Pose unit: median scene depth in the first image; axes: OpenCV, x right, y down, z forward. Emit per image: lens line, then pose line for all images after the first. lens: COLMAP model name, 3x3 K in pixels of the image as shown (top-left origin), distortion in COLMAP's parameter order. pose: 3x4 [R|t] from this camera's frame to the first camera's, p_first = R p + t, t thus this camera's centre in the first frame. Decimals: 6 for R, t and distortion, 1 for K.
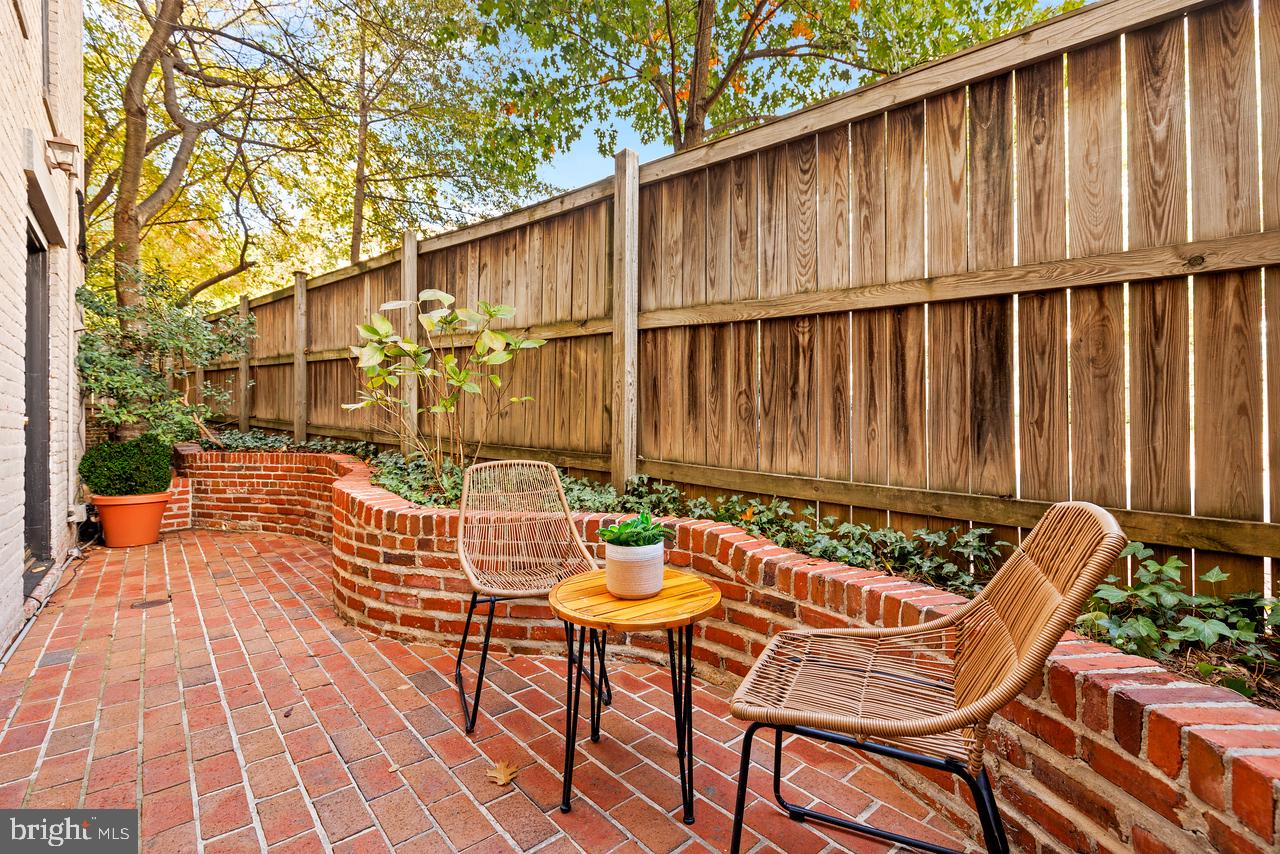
lens RADIAL K [[580.2, 0, 638.7], [0, 580.2, 429.8], [0, 0, 1]] dist [0.001779, -0.000065]
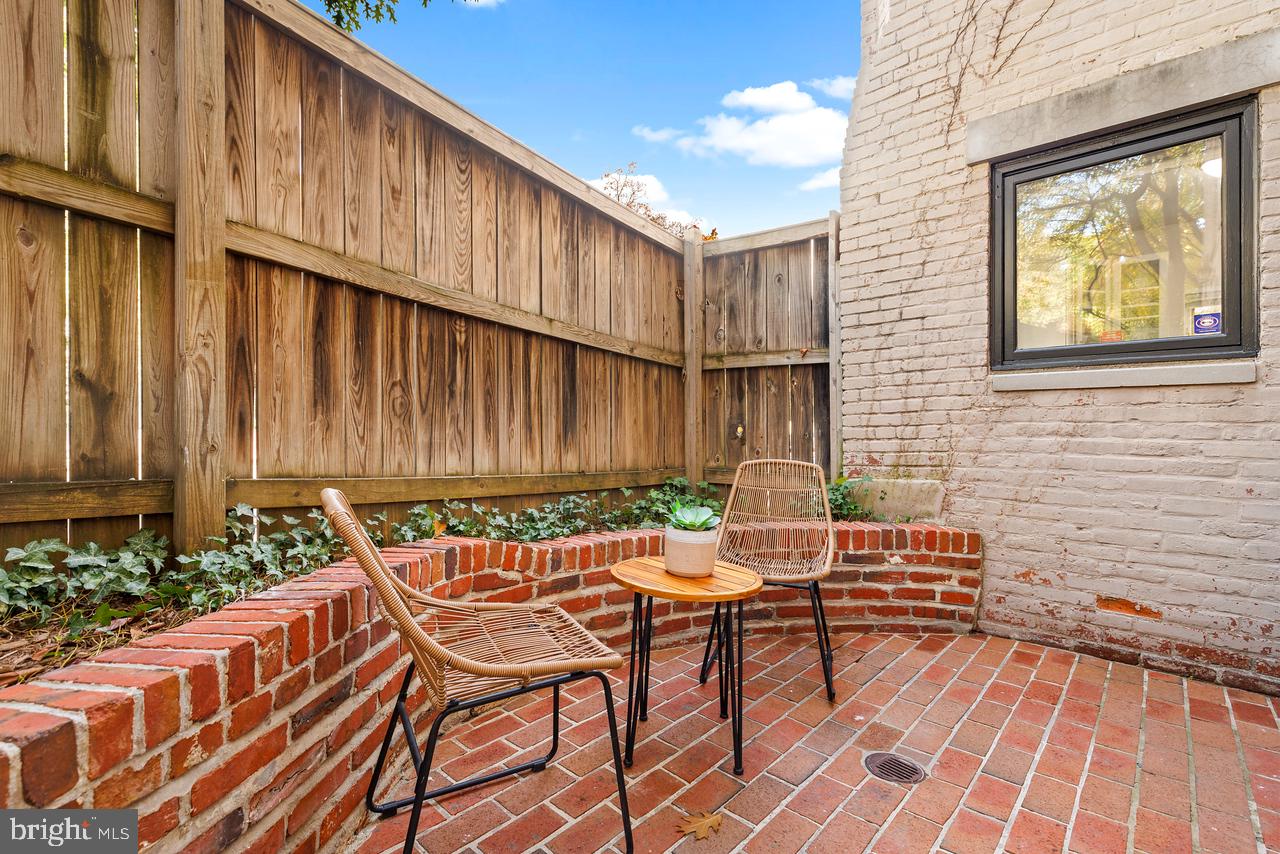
lens RADIAL K [[580.2, 0, 638.5], [0, 580.2, 430.6], [0, 0, 1]] dist [0.001779, -0.000065]
pose [[-0.134830, 0.002472, 0.990866, -0.711772], [-0.004440, 0.999985, -0.003099, 0.004071], [-0.990859, -0.004818, -0.134817, 0.796063]]
